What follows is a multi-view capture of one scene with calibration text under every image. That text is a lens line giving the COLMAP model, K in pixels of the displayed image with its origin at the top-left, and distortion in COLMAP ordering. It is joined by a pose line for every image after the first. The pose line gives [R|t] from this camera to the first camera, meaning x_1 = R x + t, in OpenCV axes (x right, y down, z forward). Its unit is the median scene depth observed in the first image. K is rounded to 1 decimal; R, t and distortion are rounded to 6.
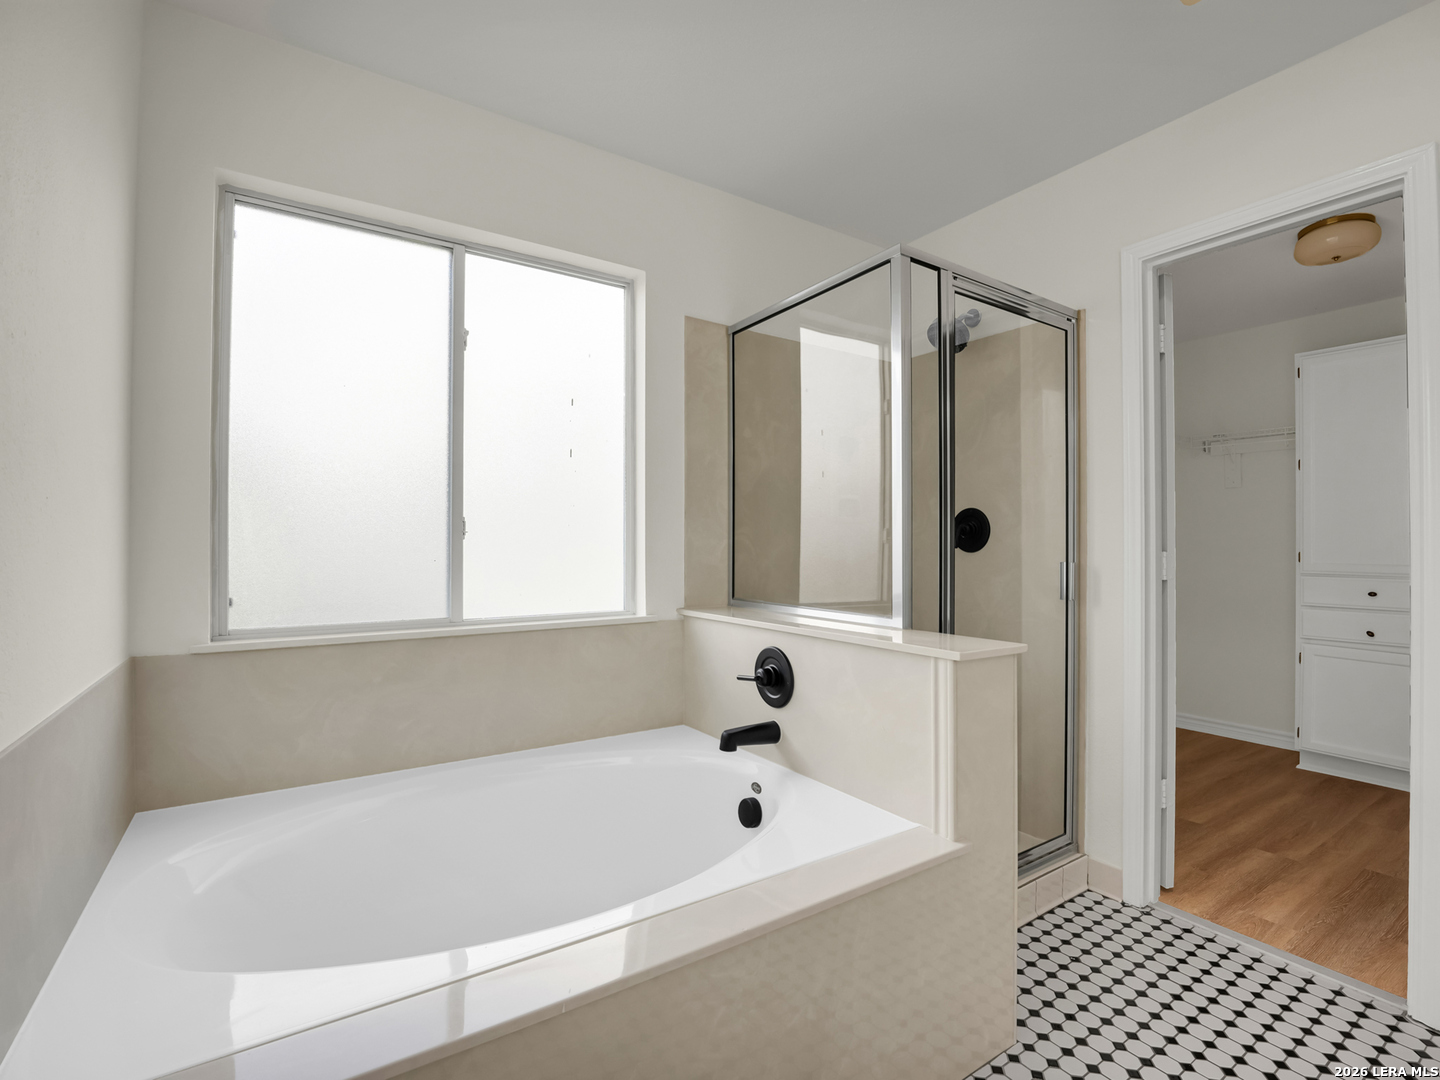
lens RADIAL K [[671.9, 0, 725.2], [0, 671.9, 542.4], [0, 0, 1]] dist [-0.025788, 0.001966]
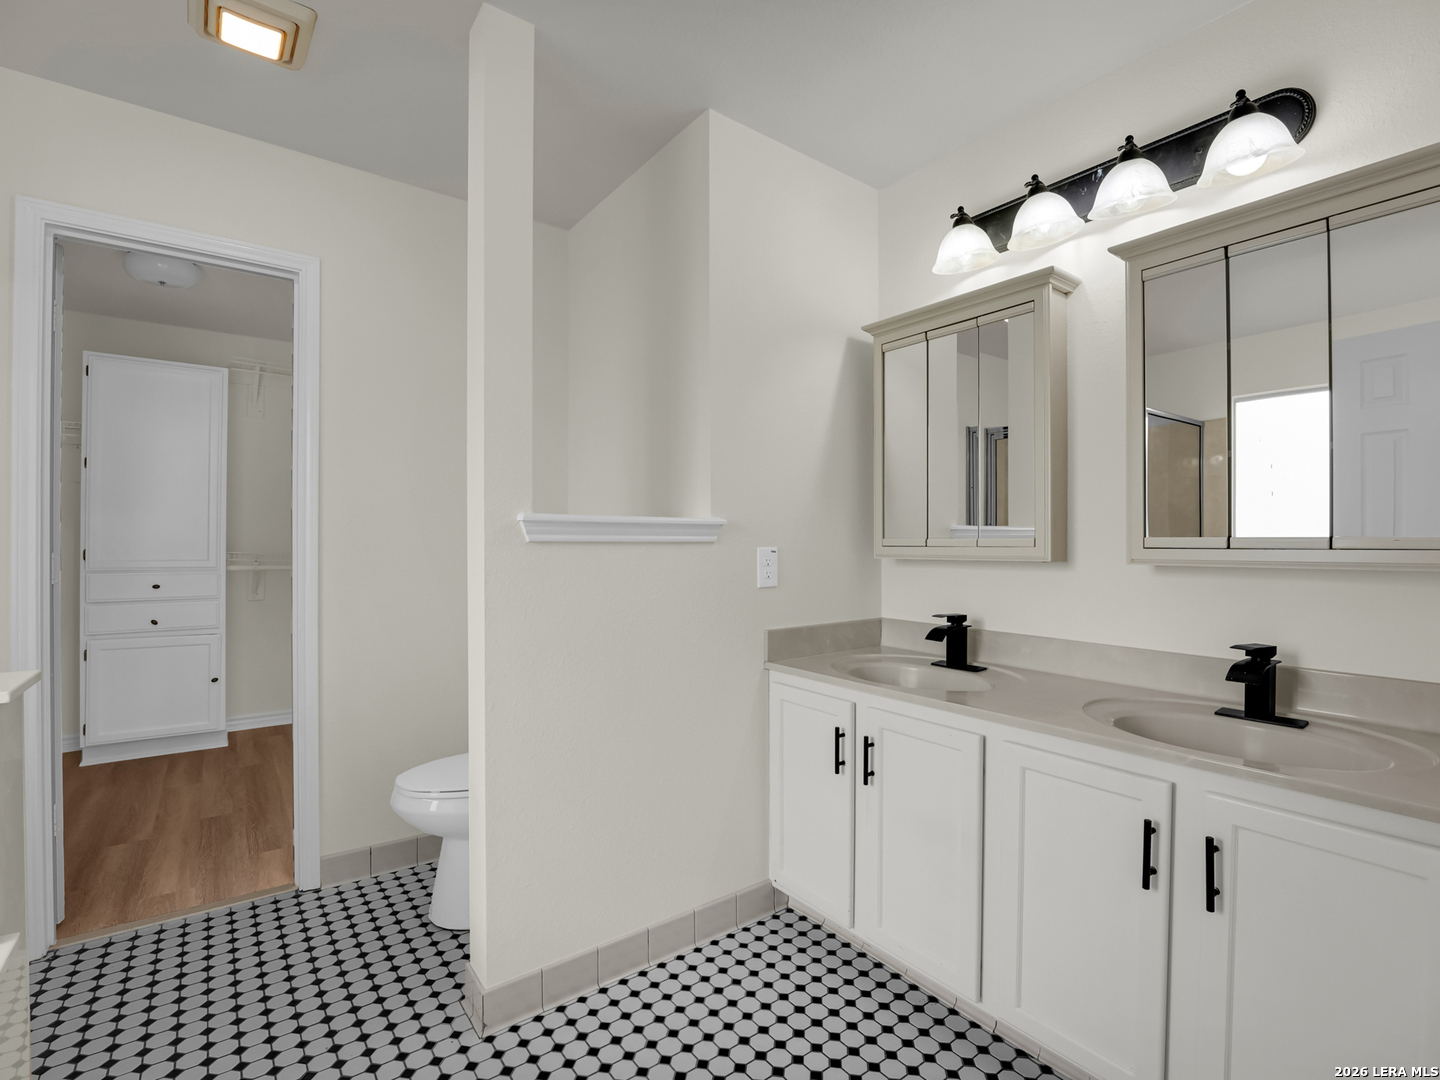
lens RADIAL K [[671.9, 0, 721.7], [0, 671.9, 543.7], [0, 0, 1]] dist [-0.025788, 0.001966]
pose [[-0.065213, -0.003995, 0.997863, -0.202543], [-0.010413, 0.999940, 0.003322, -0.008492], [-0.997817, -0.010174, -0.065250, 0.108844]]
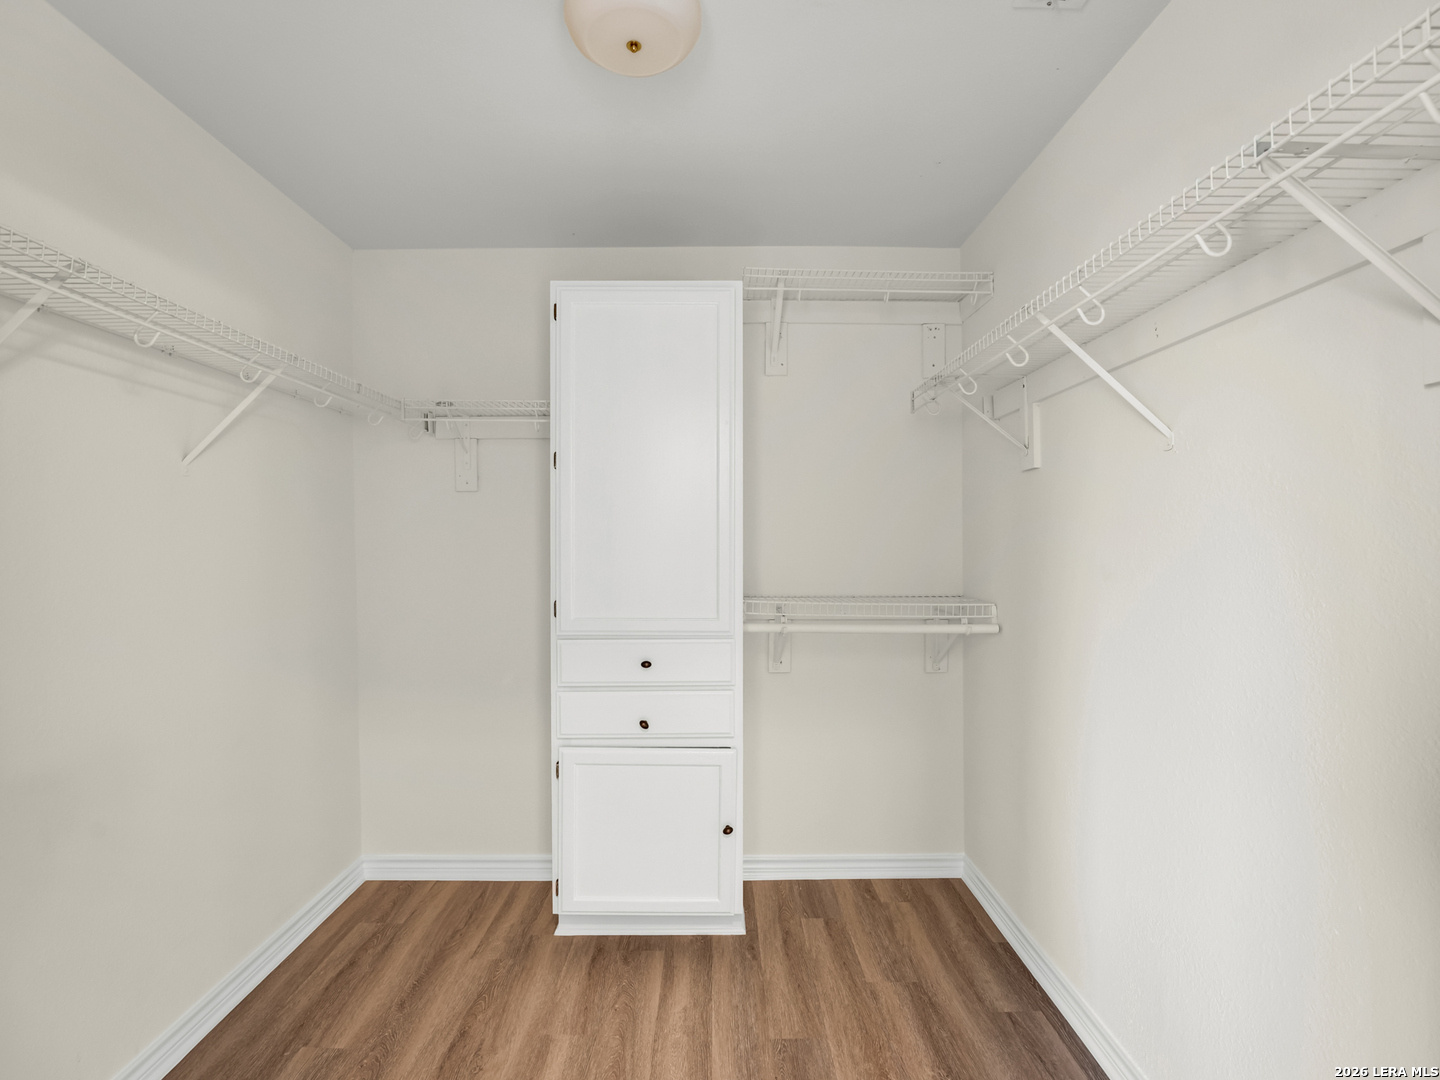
lens RADIAL K [[671.9, 0, 717.1], [0, 671.9, 543.1], [0, 0, 1]] dist [-0.025788, 0.001966]
pose [[0.559957, -0.006370, 0.828497, 0.468313], [0.001533, 0.999977, 0.006652, -0.047376], [-0.828520, -0.002454, 0.559954, 0.563335]]
